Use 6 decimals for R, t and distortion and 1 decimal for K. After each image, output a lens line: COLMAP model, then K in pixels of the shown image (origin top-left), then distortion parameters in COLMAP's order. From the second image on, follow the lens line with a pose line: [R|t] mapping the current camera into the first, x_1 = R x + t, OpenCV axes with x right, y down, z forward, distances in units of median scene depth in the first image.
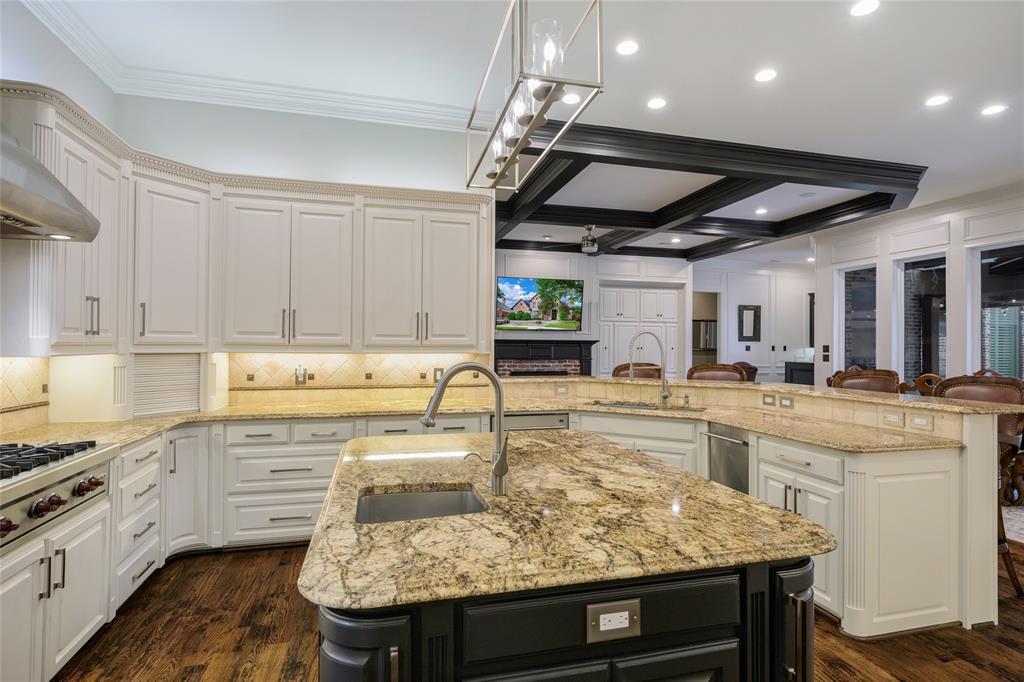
lens RADIAL K [[528.2, 0, 512.0], [0, 528.2, 341.0], [0, 0, 1]] dist [-0.001755, -0.000086]
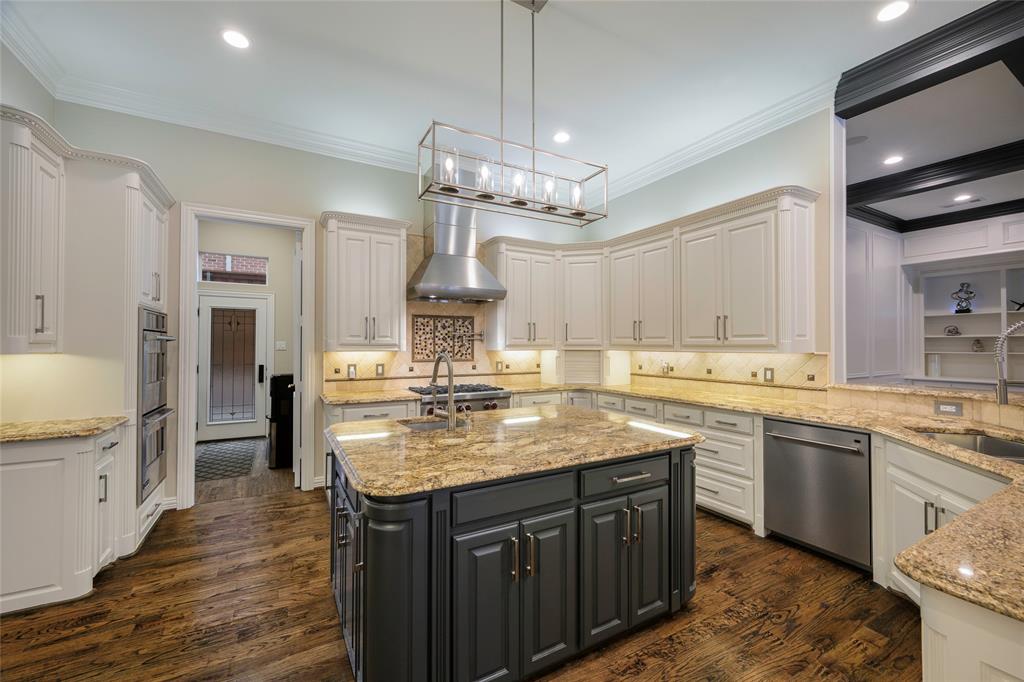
lens RADIAL K [[412.6, 0, 512.0], [0, 412.6, 341.0], [0, 0, 1]] dist [-0.000120, -0.000004]
pose [[0.257181, -0.014084, -0.966261, 0.576284], [0.006574, 0.999896, -0.012824, 0.007697], [0.966341, -0.003054, 0.257247, 0.366721]]
